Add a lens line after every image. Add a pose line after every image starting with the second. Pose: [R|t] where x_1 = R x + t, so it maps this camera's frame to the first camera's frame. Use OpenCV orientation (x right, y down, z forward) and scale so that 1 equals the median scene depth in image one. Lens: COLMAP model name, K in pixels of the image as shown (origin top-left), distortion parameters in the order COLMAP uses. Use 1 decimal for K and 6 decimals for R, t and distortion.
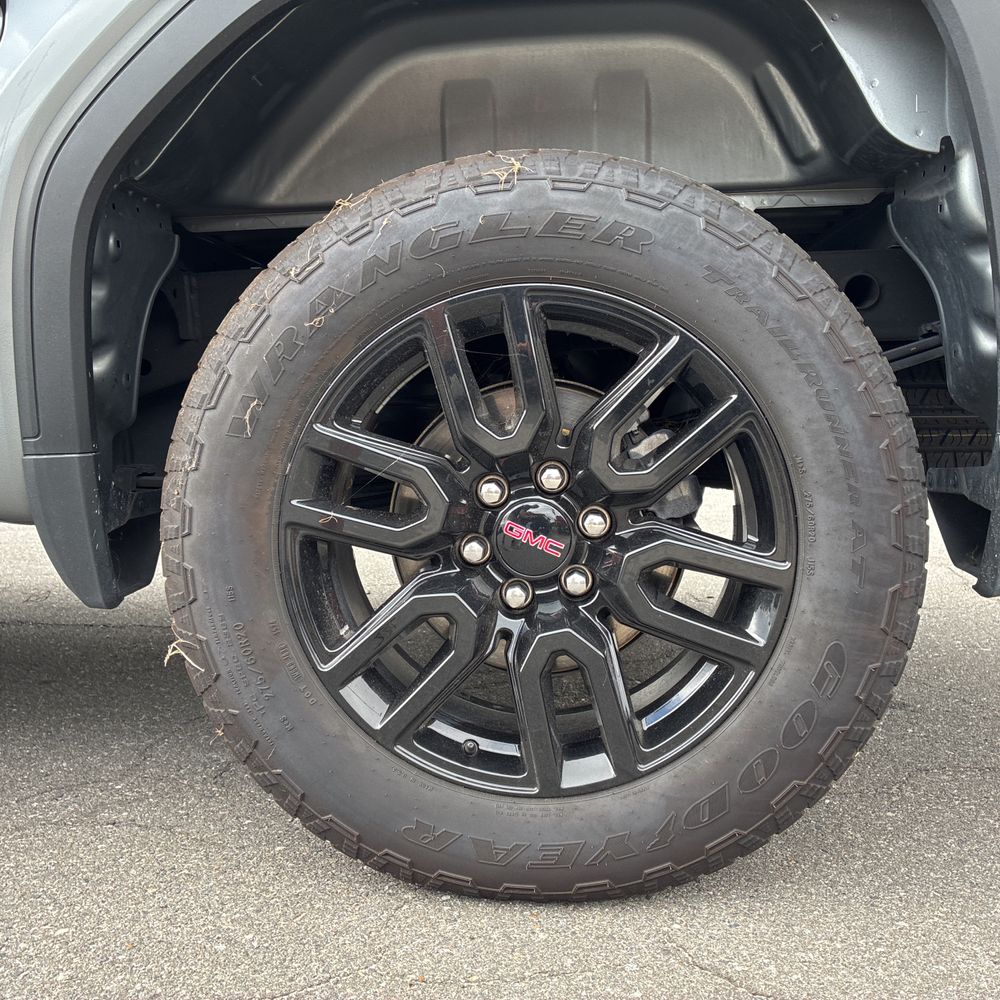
lens RADIAL K [[1015.3, 0, 498.6], [0, 1015.3, 497.3], [0, 0, 1]] dist [0.021880, 0.012377]
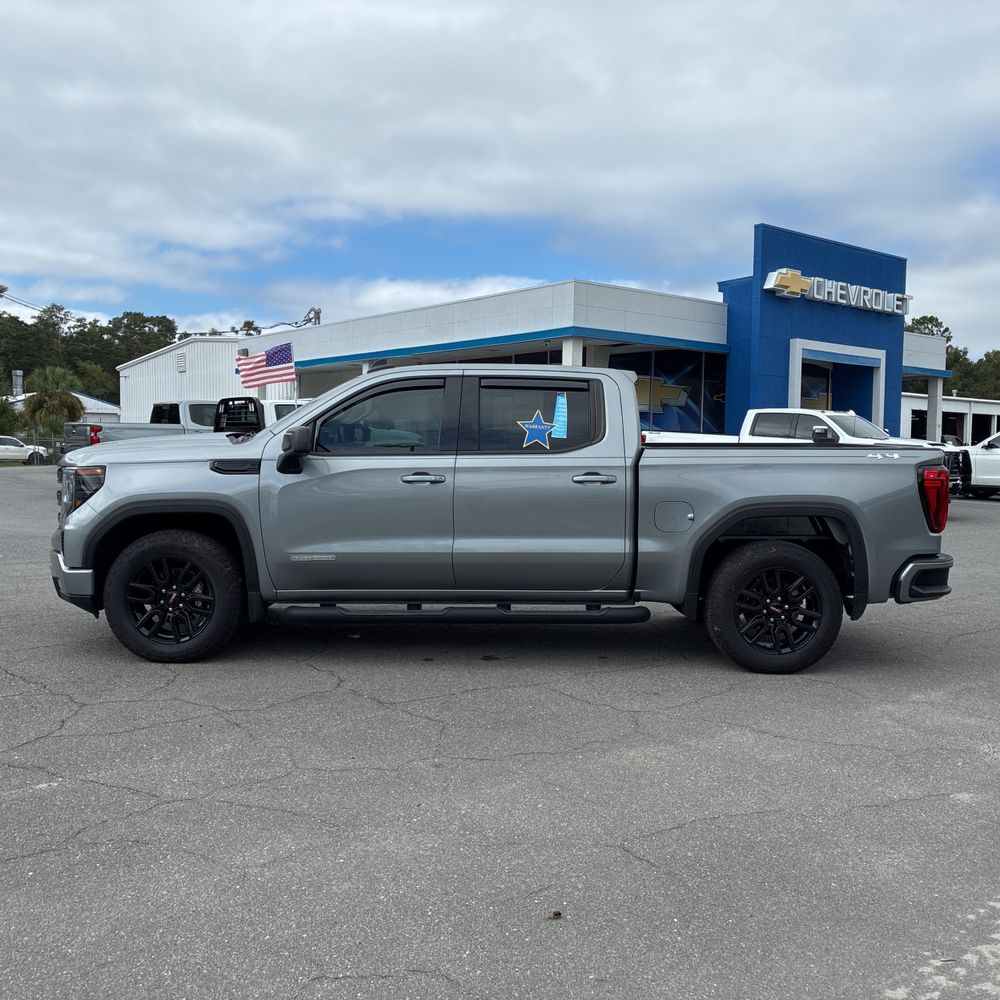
lens RADIAL K [[1015.3, 0, 498.6], [0, 1015.3, 497.3], [0, 0, 1]] dist [0.021880, 0.012377]
pose [[0.995548, 0.019164, 0.092291, -2.074423], [-0.017792, 0.999719, -0.015674, -0.475851], [-0.092565, 0.013962, 0.995609, -4.584599]]
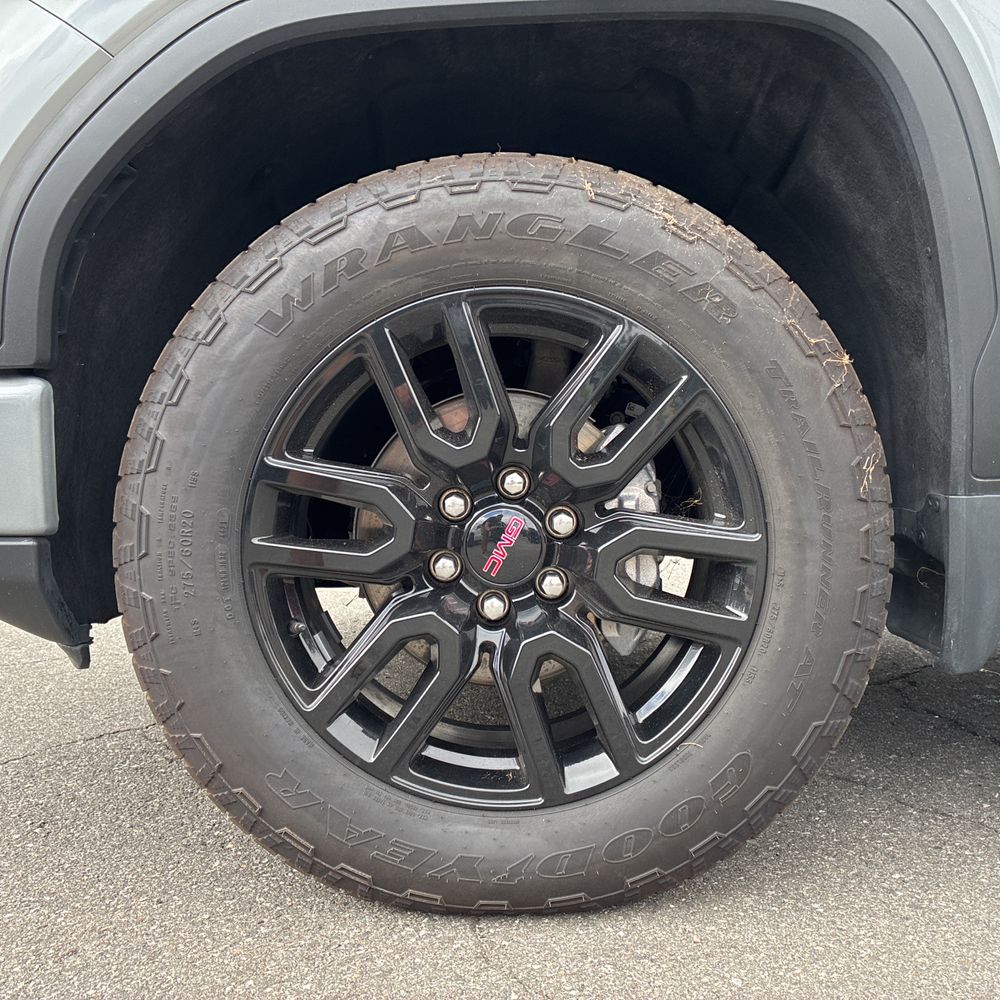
lens RADIAL K [[1015.3, 0, 498.6], [0, 1015.3, 497.3], [0, 0, 1]] dist [0.021880, 0.012377]
pose [[0.996215, -0.004797, 0.086786, -3.450561], [0.006868, 0.999699, -0.023571, 0.009475], [-0.086647, 0.024077, 0.995948, 0.278199]]
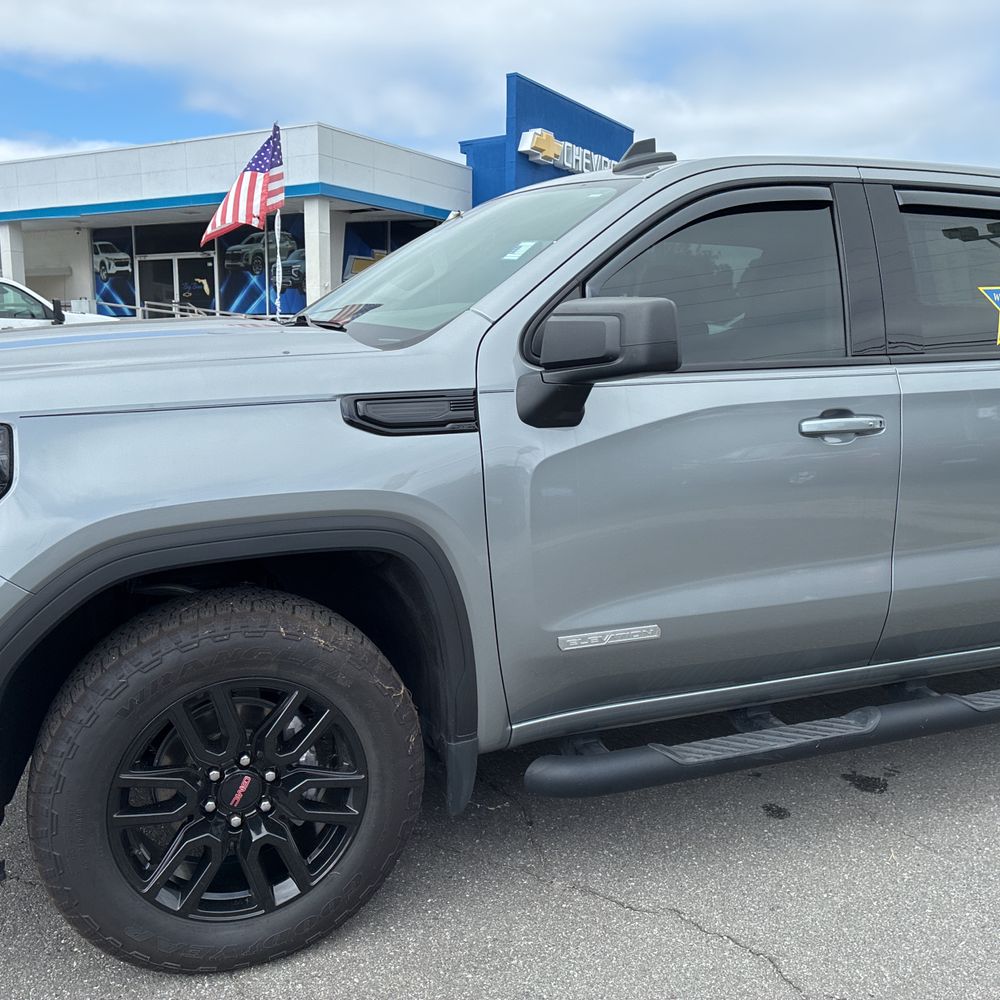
lens RADIAL K [[1013.8, 0, 480.0], [0, 1013.8, 495.5], [0, 0, 1]] dist [0.014500, 0.036038]
pose [[0.898412, -0.055285, 0.435660, -3.778115], [0.016521, 0.995597, 0.092271, -0.728623], [-0.438843, -0.075700, 0.895369, -0.691910]]
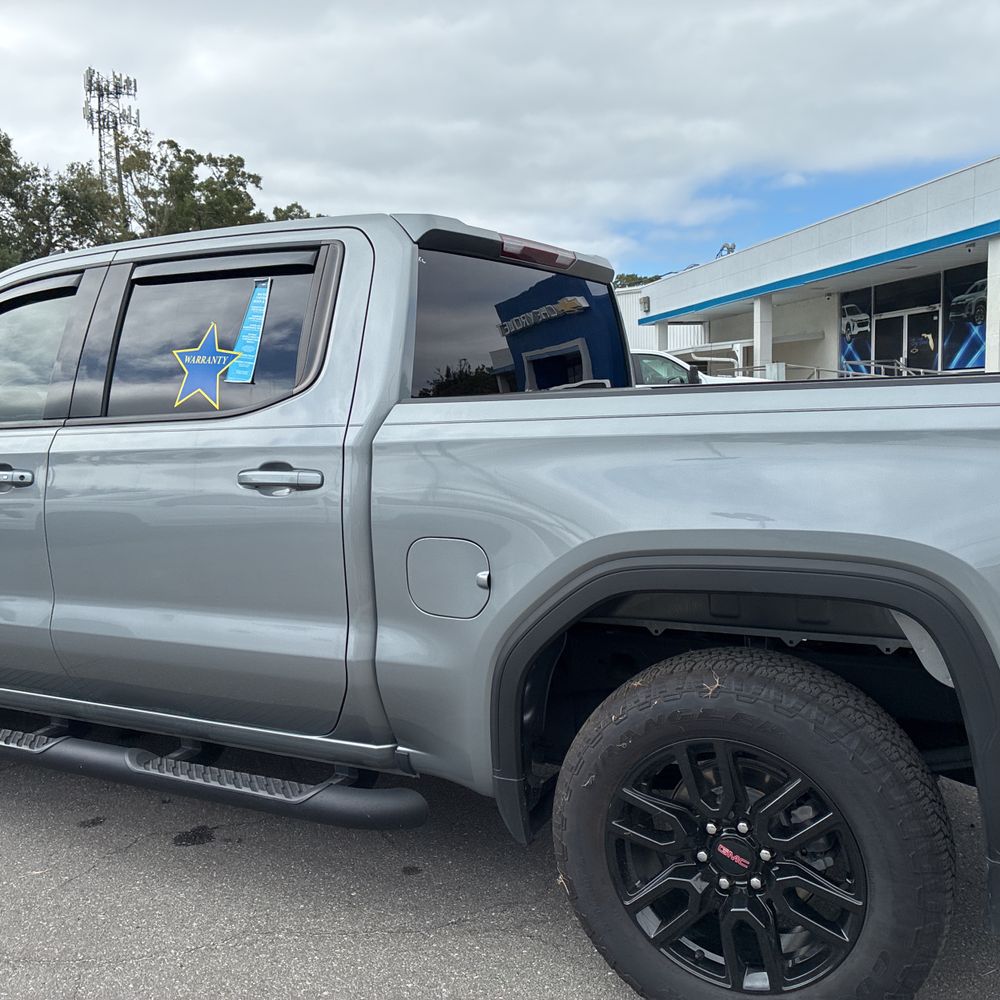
lens RADIAL K [[1005.7, 0, 498.1], [0, 1005.7, 498.5], [0, 0, 1]] dist [0.023770, 0.004480]
pose [[0.920676, 0.028443, -0.389290, 0.362410], [-0.014391, 0.999137, 0.038965, -0.728992], [0.390063, -0.030272, 0.920291, -0.955008]]
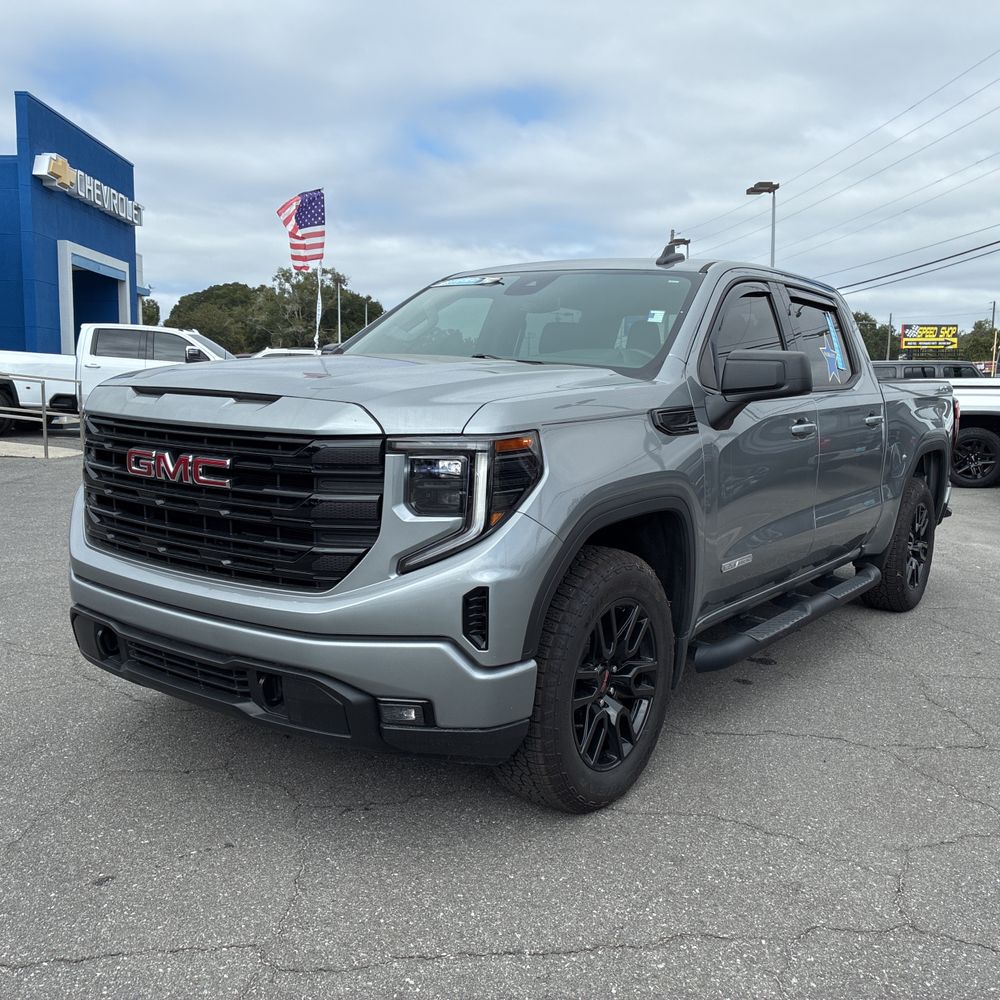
lens RADIAL K [[1015.3, 0, 498.6], [0, 1015.3, 497.3], [0, 0, 1]] dist [0.021880, 0.012377]
pose [[0.522079, -0.079357, 0.849197, -5.972035], [0.034402, 0.996811, 0.072001, -0.717679], [-0.852203, -0.008377, 0.523144, 0.008743]]
